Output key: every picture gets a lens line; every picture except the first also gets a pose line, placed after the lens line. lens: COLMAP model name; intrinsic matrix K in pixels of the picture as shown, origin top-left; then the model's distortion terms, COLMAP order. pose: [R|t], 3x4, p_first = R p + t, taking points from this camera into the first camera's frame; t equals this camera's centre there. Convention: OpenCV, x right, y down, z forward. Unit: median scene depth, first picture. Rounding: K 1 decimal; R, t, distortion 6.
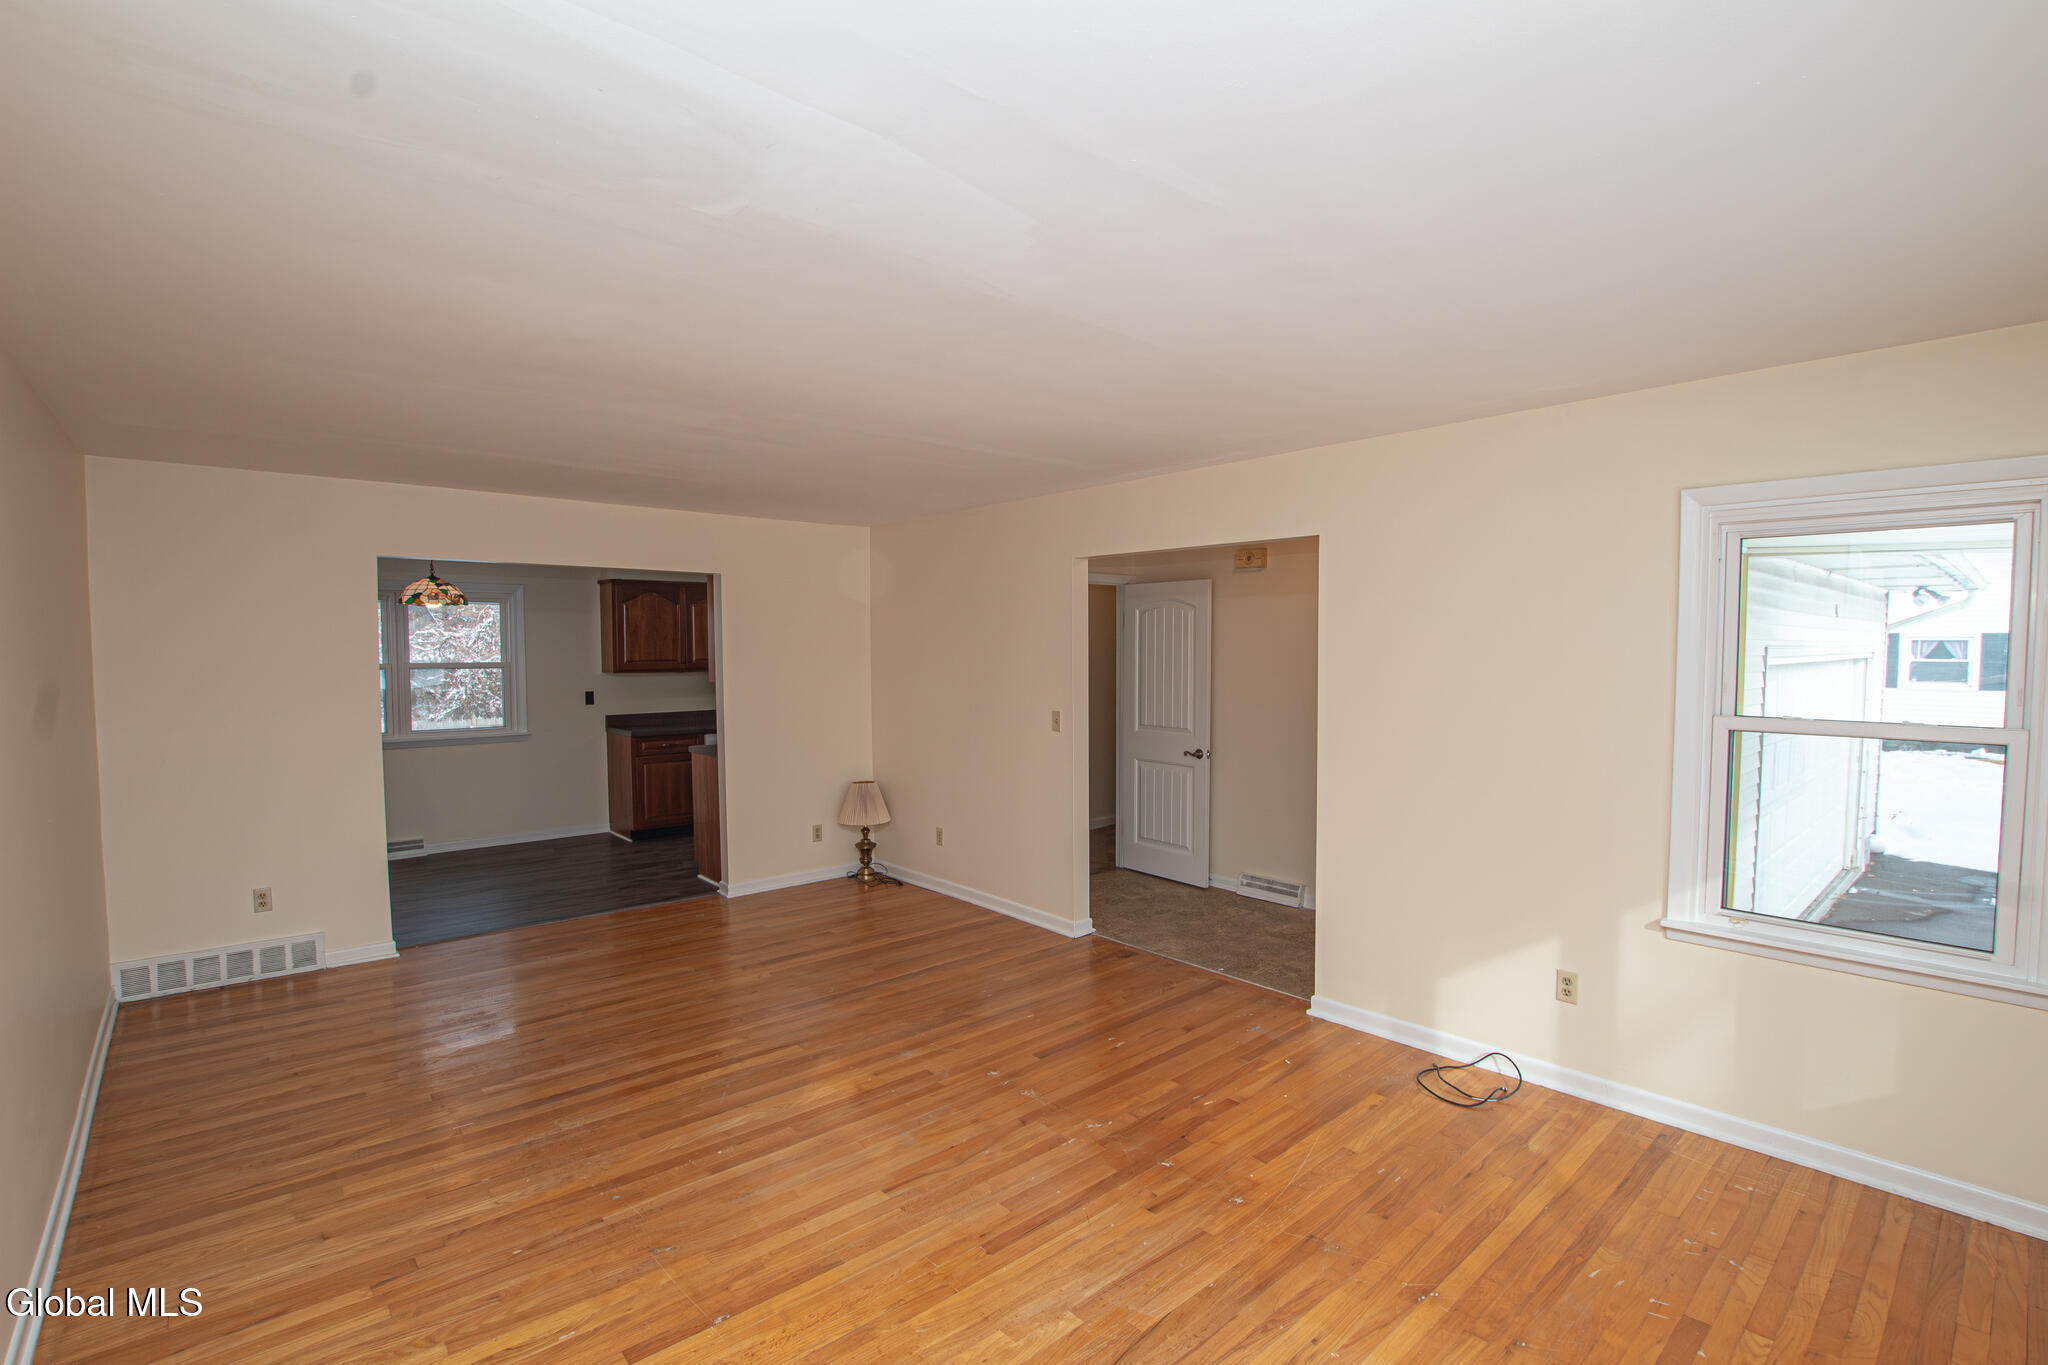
lens RADIAL K [[942.5, 0, 1025.5], [0, 942.5, 688.9], [0, 0, 1]] dist [-0.035590, 0.007040]
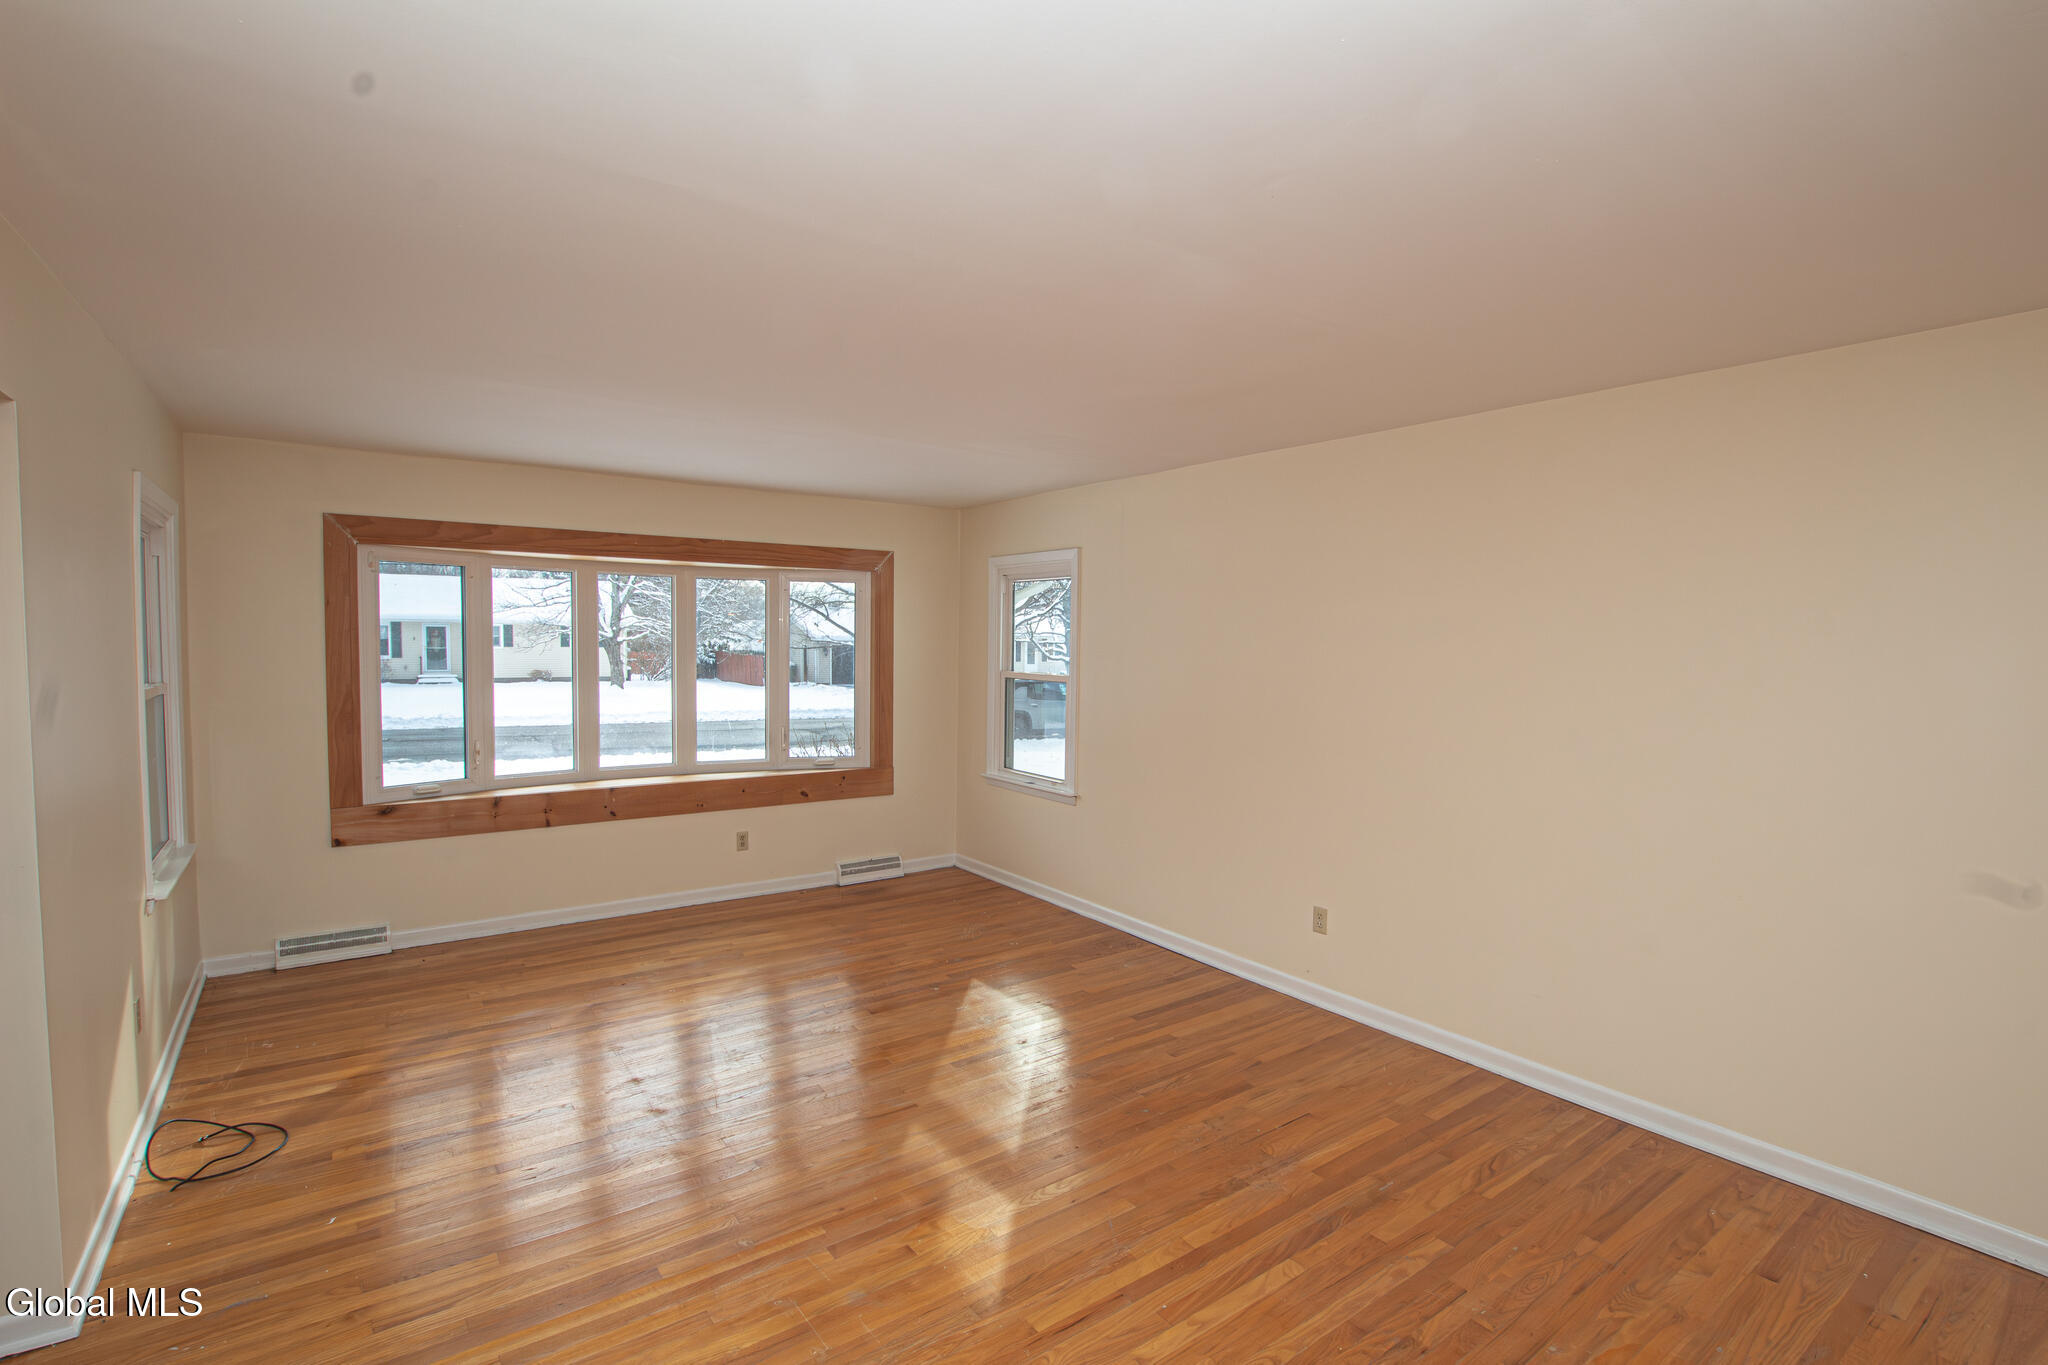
lens RADIAL K [[942.5, 0, 1021.6], [0, 942.5, 694.6], [0, 0, 1]] dist [-0.035590, 0.007040]
pose [[-0.995126, -0.013854, 0.097629, -0.284694], [-0.003564, 0.994488, 0.104791, -0.064709], [-0.098543, 0.103932, -0.989691, 1.530863]]
